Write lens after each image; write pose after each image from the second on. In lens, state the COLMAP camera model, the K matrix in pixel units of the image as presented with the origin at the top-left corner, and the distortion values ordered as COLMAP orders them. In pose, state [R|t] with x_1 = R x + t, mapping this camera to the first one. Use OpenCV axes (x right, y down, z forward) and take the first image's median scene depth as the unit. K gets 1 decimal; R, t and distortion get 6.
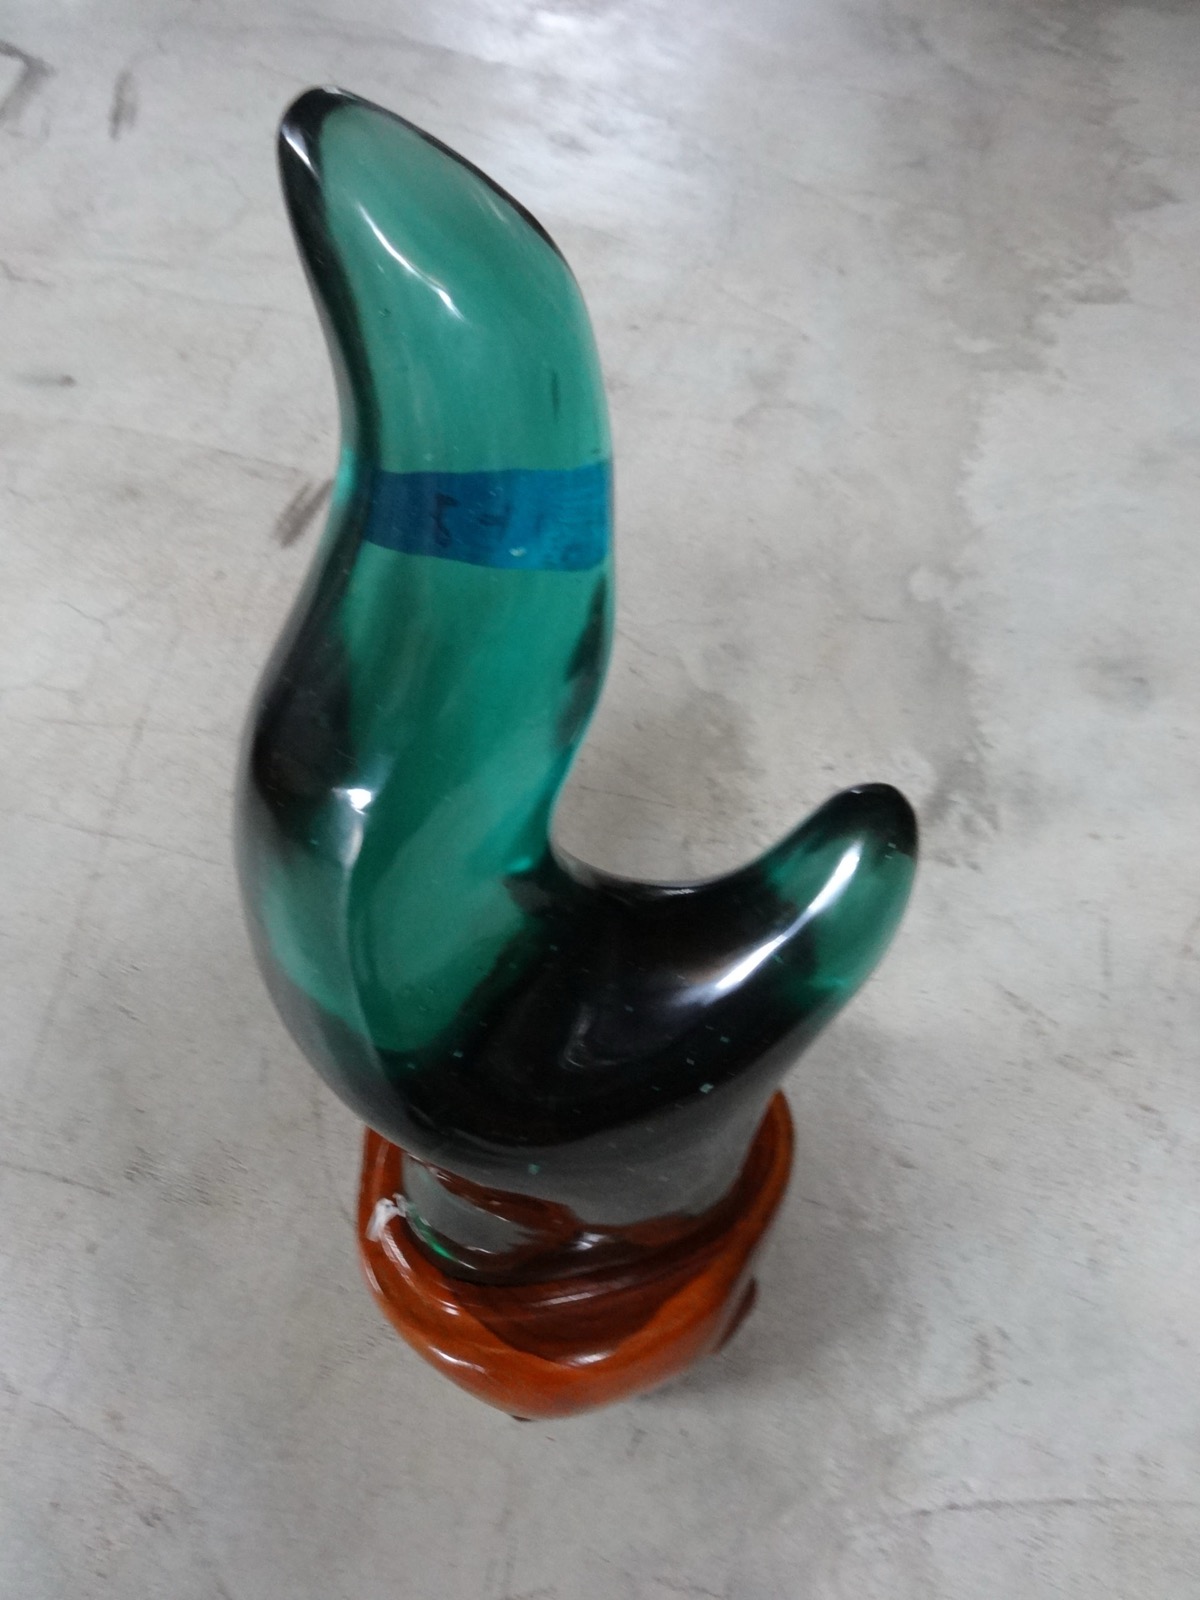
lens RADIAL K [[1177.3, 0, 602.5], [0, 1177.3, 799.1], [0, 0, 1]] dist [0.000511, 0.000409]
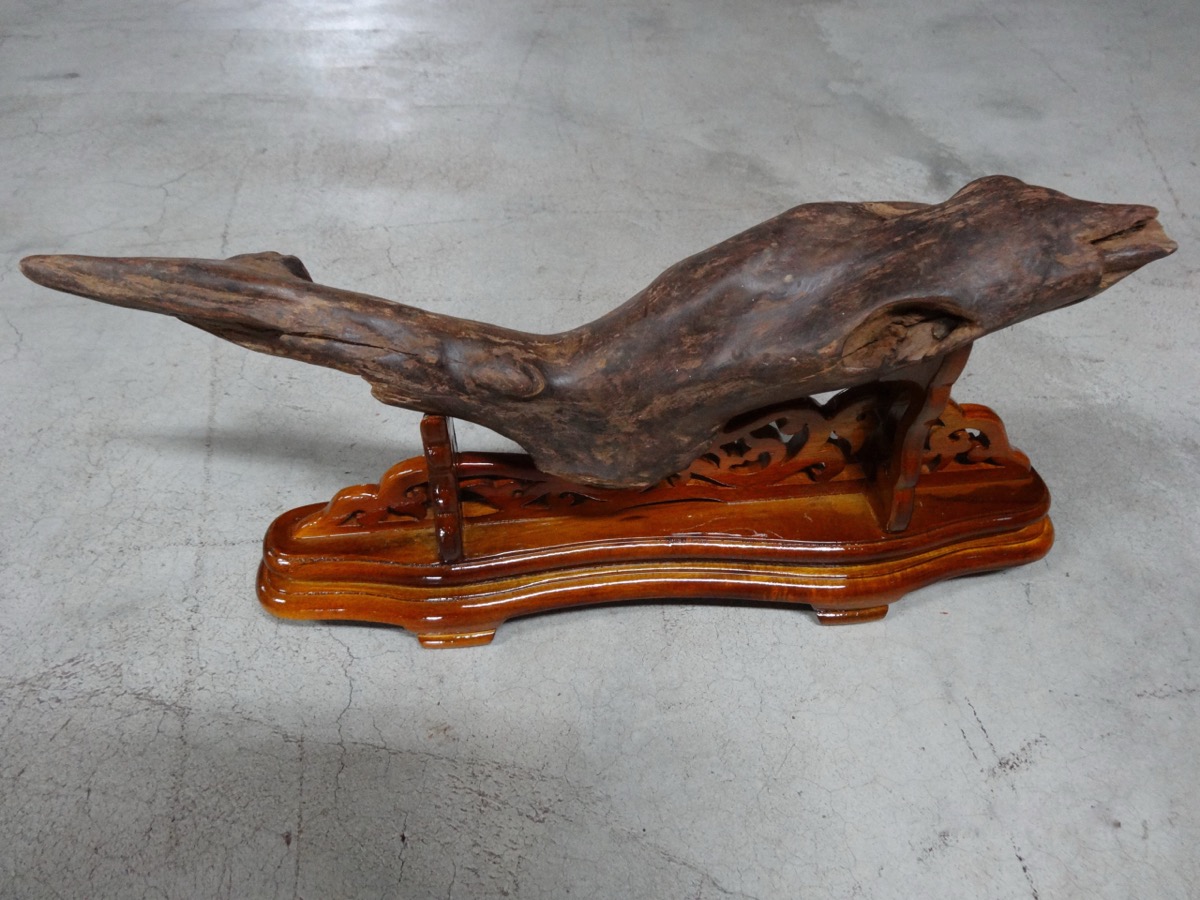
lens RADIAL K [[883.0, 0, 604.0], [0, 883.0, 452.6], [0, 0, 1]] dist [0.000511, 0.000409]
pose [[0.951573, -0.214658, 0.220070, -0.361494], [0.263068, 0.938981, -0.221606, 0.457877], [-0.159072, 0.268767, 0.949979, 0.346398]]
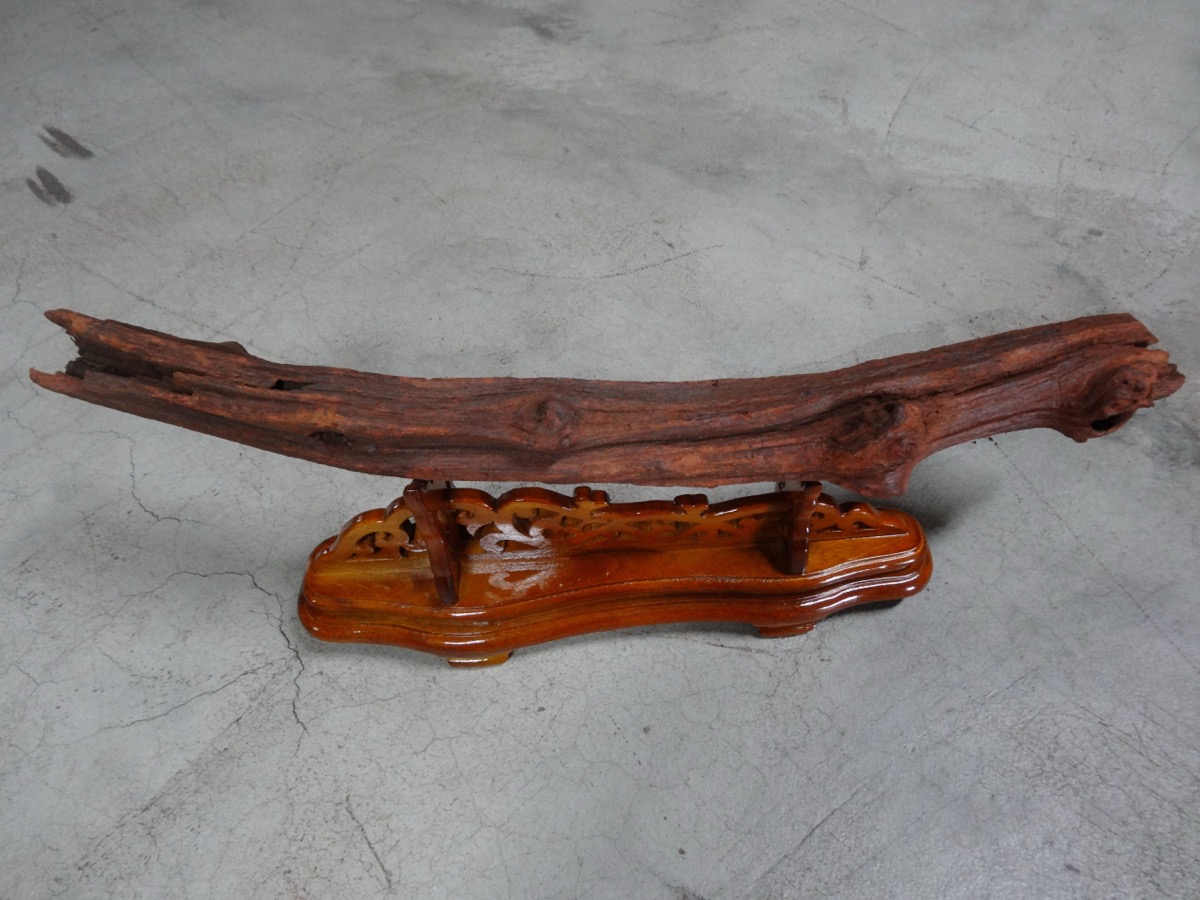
lens RADIAL K [[883.0, 0, 601.7], [0, 883.0, 450.1], [0, 0, 1]] dist [0.000511, 0.000409]
pose [[0.465399, -0.697775, 0.544530, -0.946616], [0.774917, 0.618497, 0.130251, 0.332926], [-0.427676, 0.361347, 0.828566, 0.177595]]
